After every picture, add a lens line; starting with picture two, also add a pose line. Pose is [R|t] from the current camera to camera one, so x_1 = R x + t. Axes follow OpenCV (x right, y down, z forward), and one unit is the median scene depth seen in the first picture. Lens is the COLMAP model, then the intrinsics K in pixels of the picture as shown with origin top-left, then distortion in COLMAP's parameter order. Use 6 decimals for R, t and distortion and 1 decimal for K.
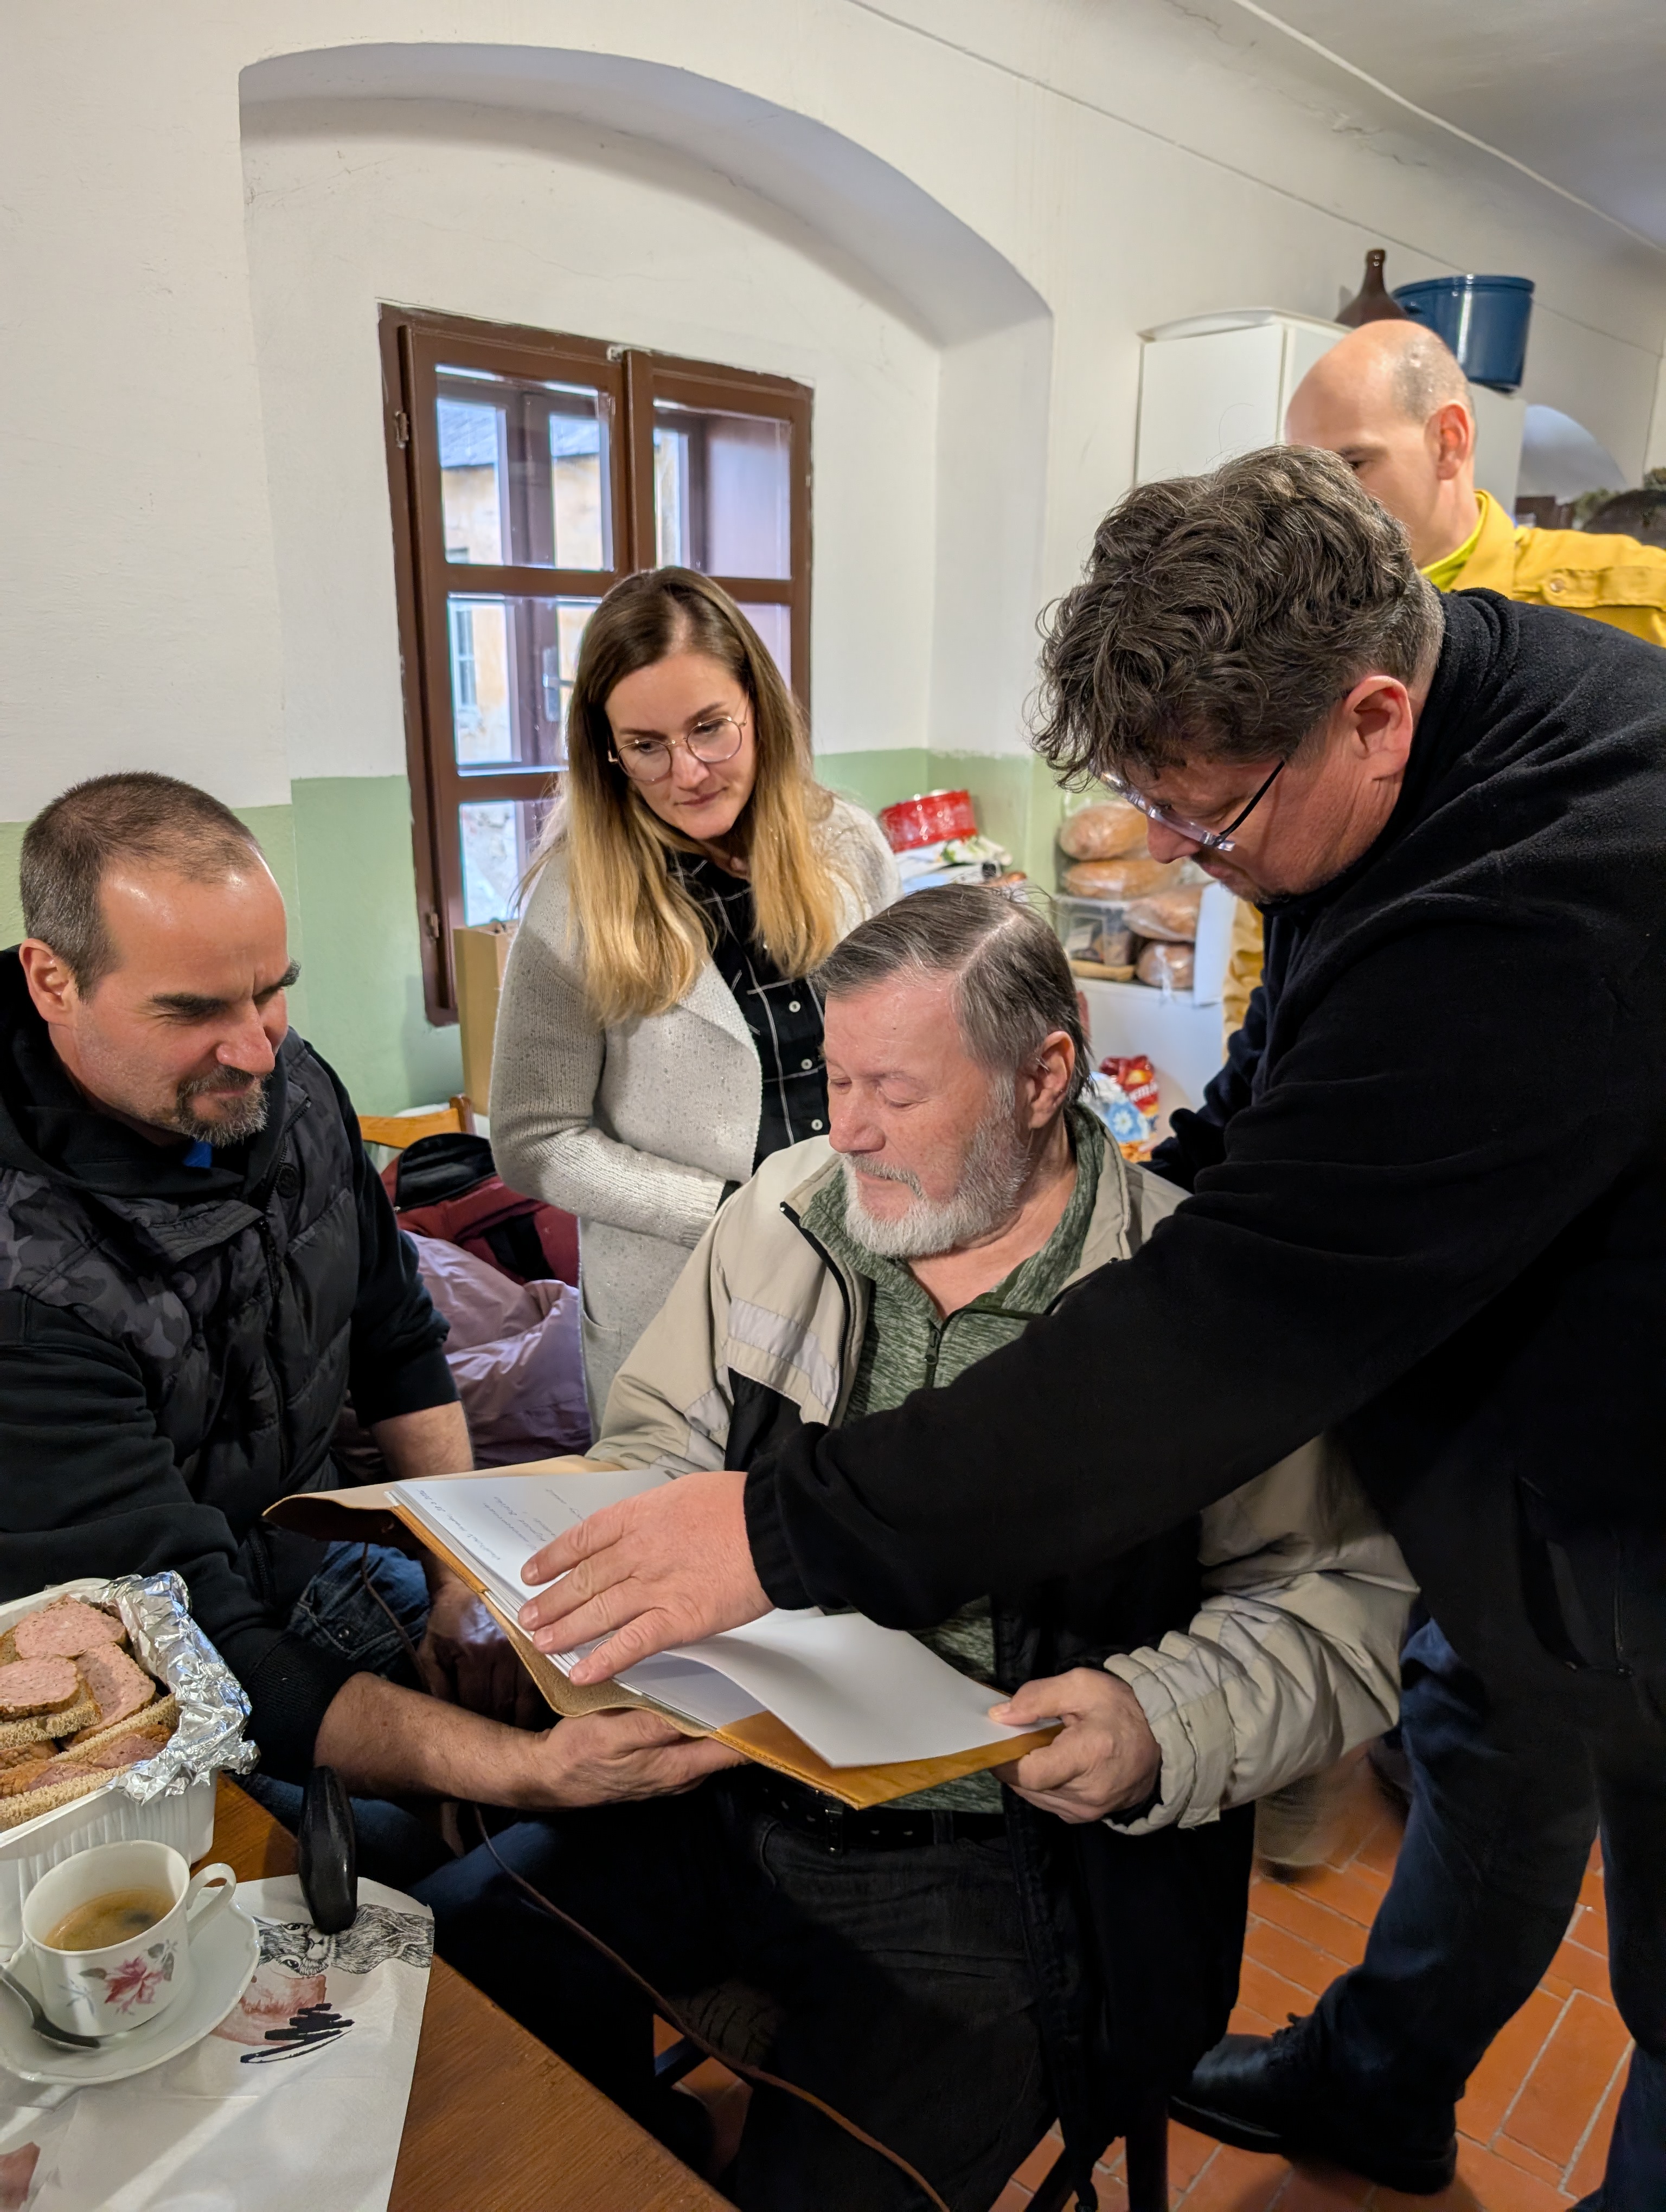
lens RADIAL K [[1611.3, 0, 784.9], [0, 1611.3, 1117.1], [0, 0, 1]] dist [-0.006721, -0.003359]
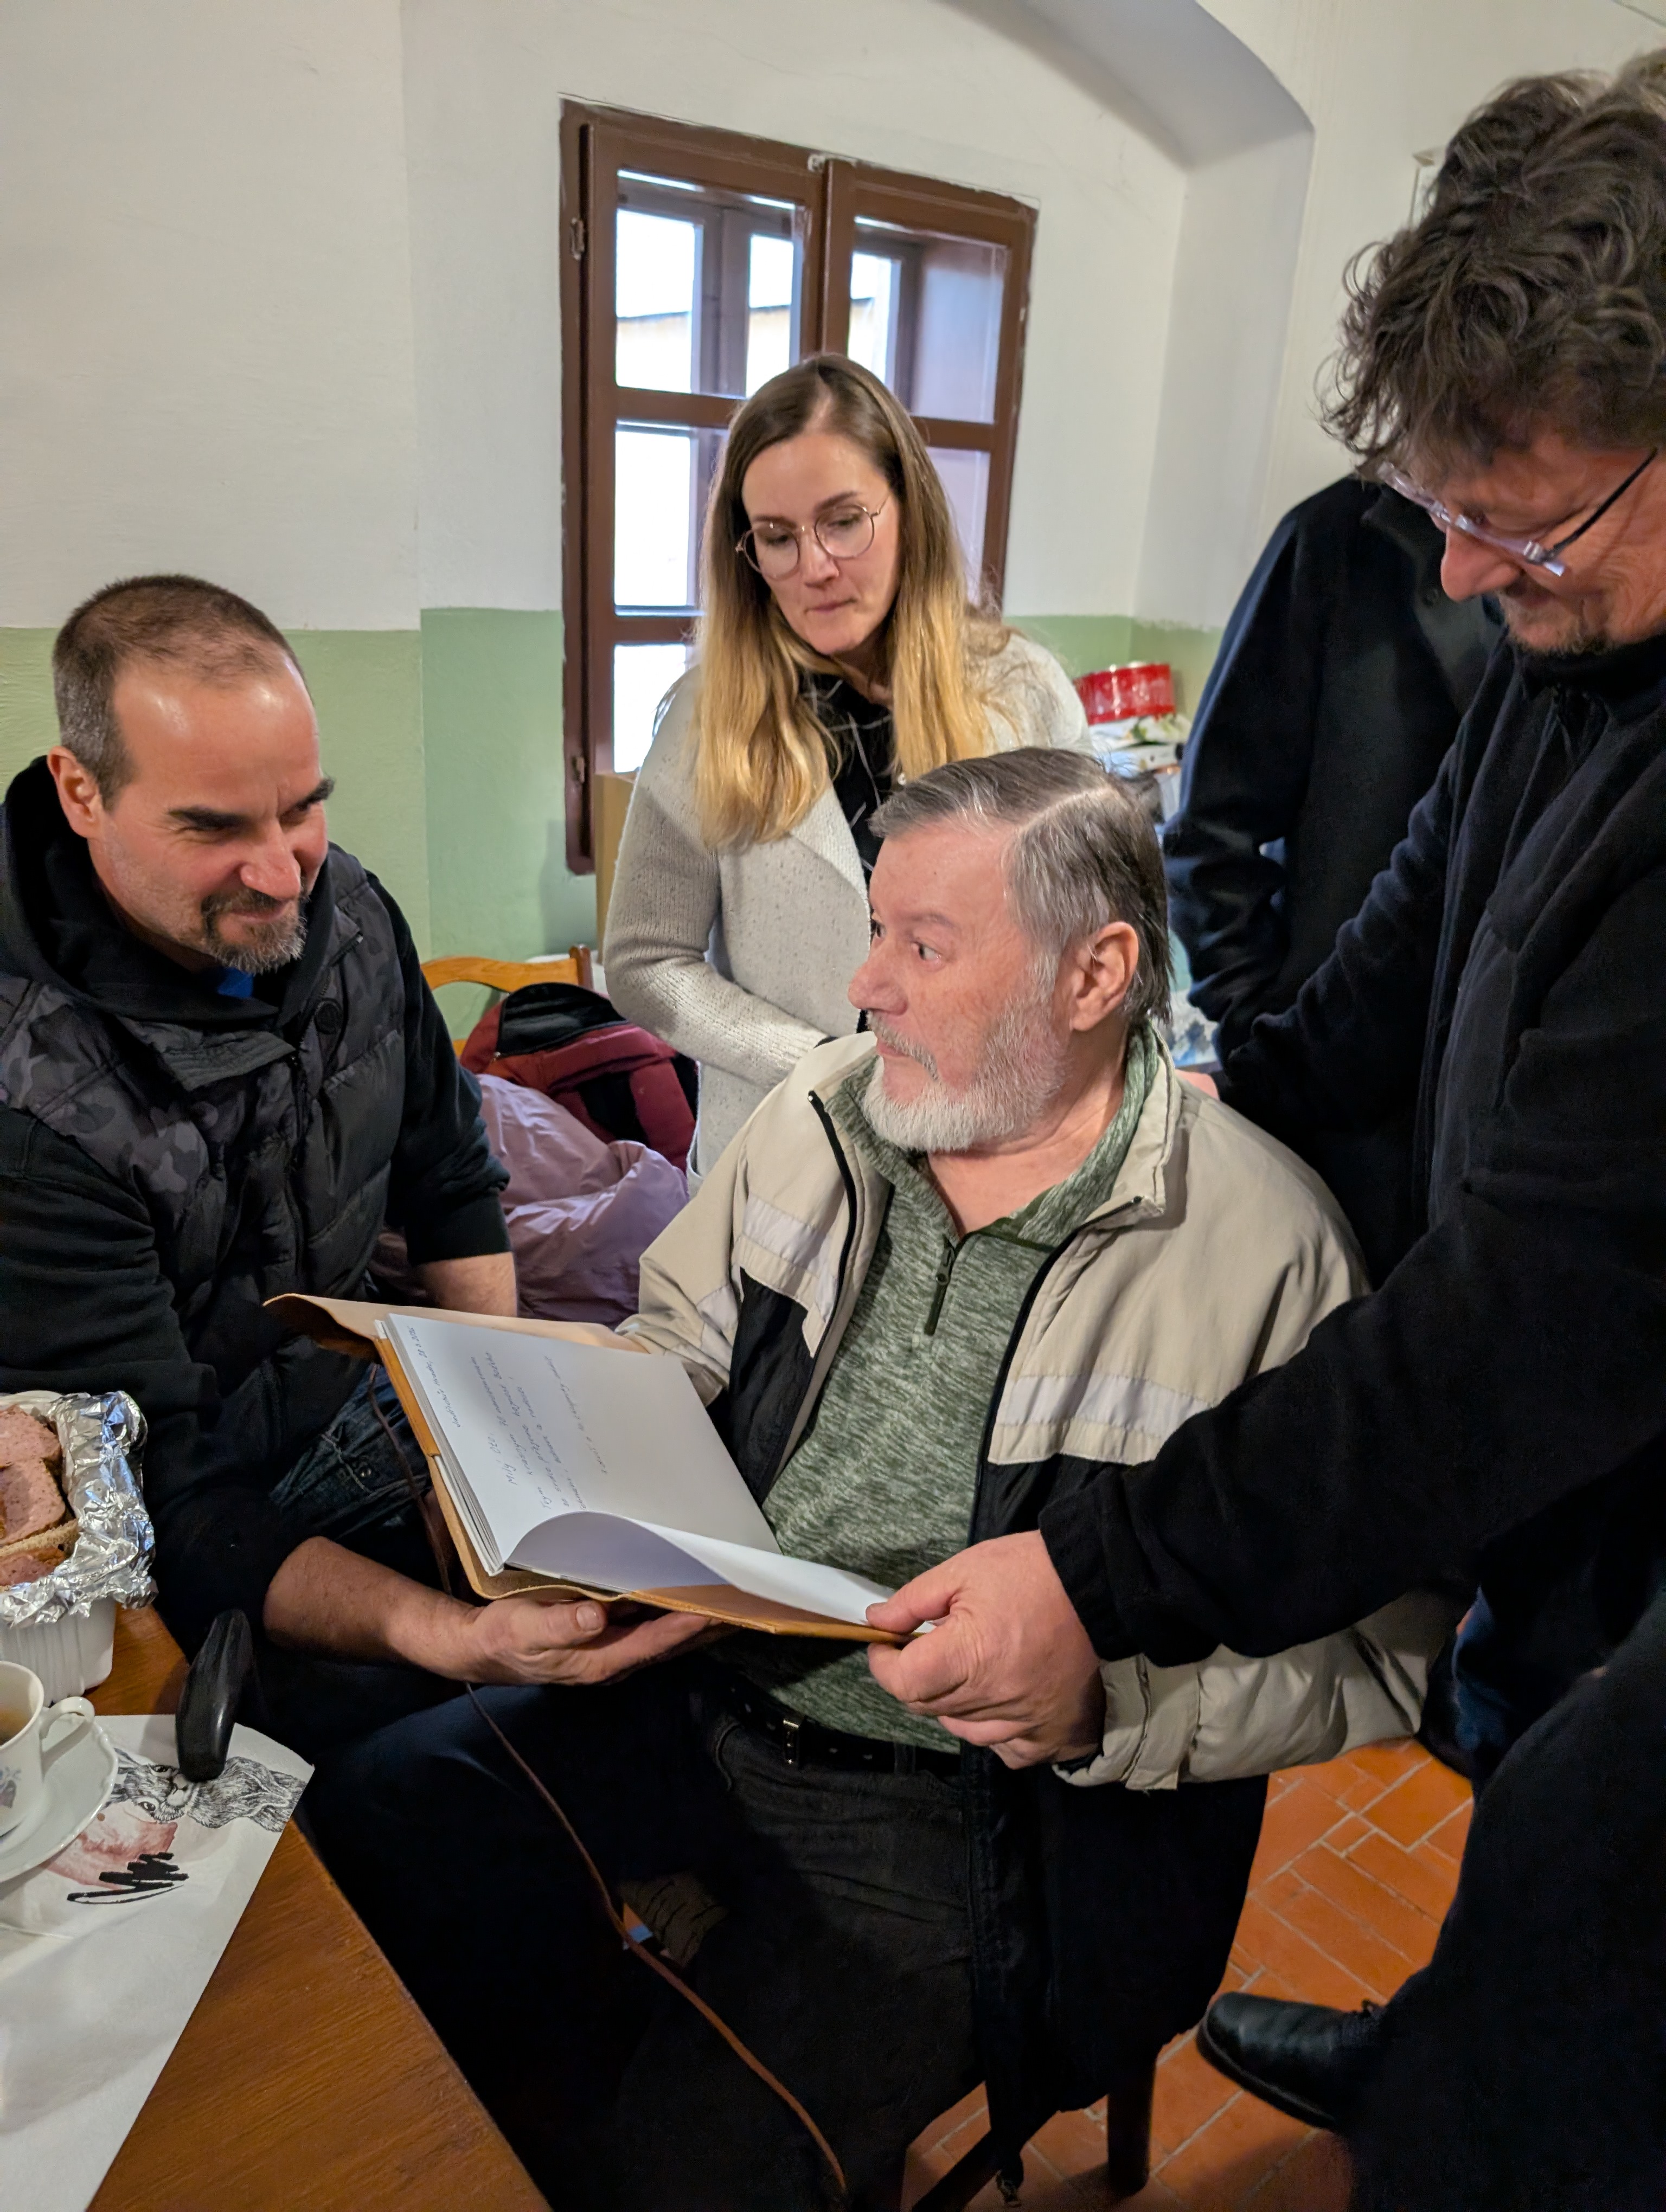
lens RADIAL K [[1611.3, 0, 784.9], [0, 1611.3, 1117.1], [0, 0, 1]] dist [-0.006721, -0.003359]
pose [[0.985643, 0.097692, -0.137712, 0.087612], [-0.086349, 0.992540, 0.086076, -0.006764], [0.145093, -0.072949, 0.986725, 0.056095]]
